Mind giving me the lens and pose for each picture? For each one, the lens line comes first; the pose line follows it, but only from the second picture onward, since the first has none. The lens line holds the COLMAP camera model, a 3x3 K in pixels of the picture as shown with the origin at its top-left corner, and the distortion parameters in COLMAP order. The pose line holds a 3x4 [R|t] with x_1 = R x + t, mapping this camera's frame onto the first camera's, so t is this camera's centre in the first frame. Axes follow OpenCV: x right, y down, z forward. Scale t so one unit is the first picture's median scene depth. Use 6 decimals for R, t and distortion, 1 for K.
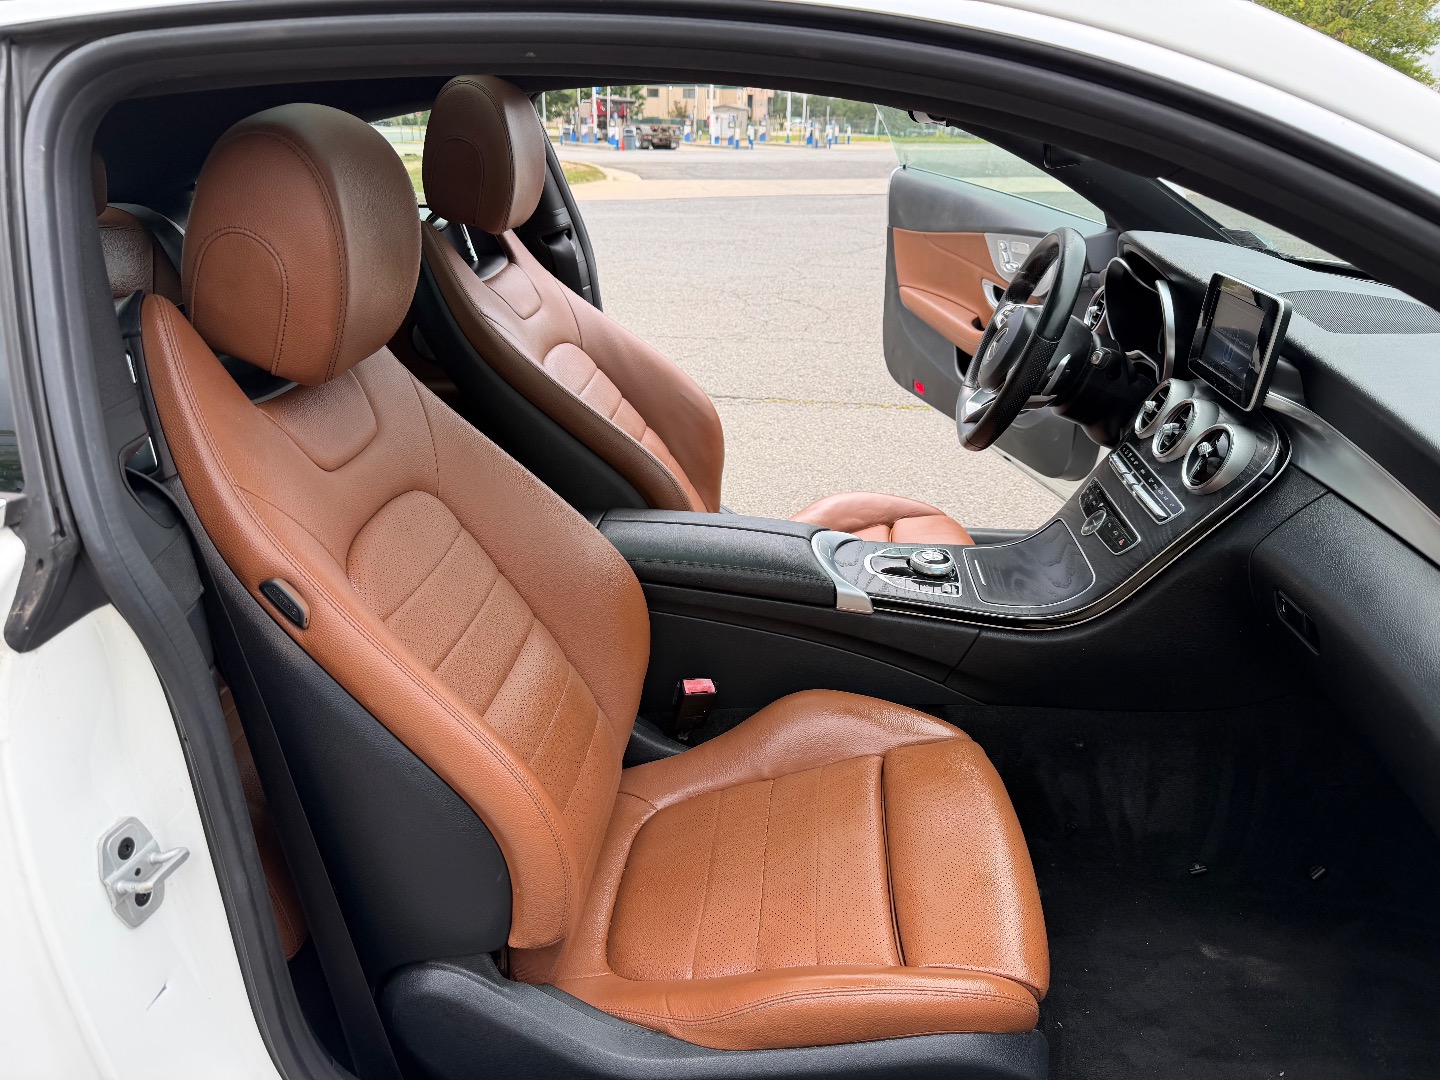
lens RADIAL K [[985.7, 0, 723.4], [0, 985.7, 528.8], [0, 0, 1]] dist [0.001287, -0.011640]
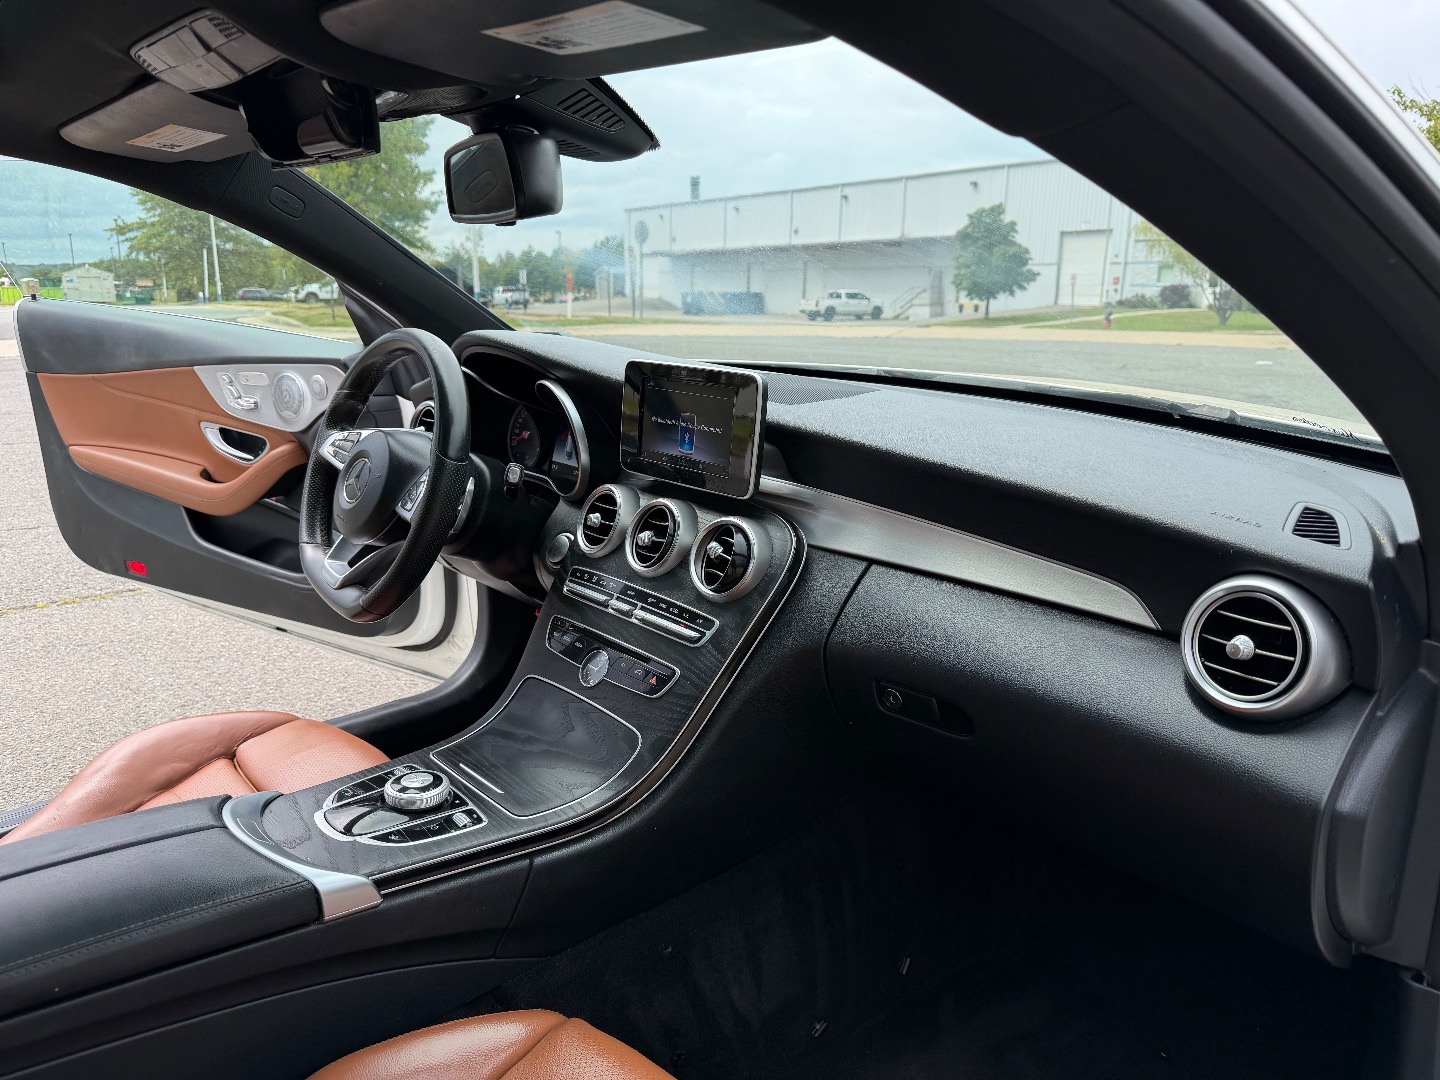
lens RADIAL K [[1011.3, 0, 720.0], [0, 1011.3, 540.0], [0, 0, 1]] dist [-0.005738, -0.005924]
pose [[0.682004, -0.178761, 0.709165, -0.098487], [0.272580, 0.961932, -0.019663, -0.054897], [-0.678654, 0.206715, 0.704768, 0.287760]]
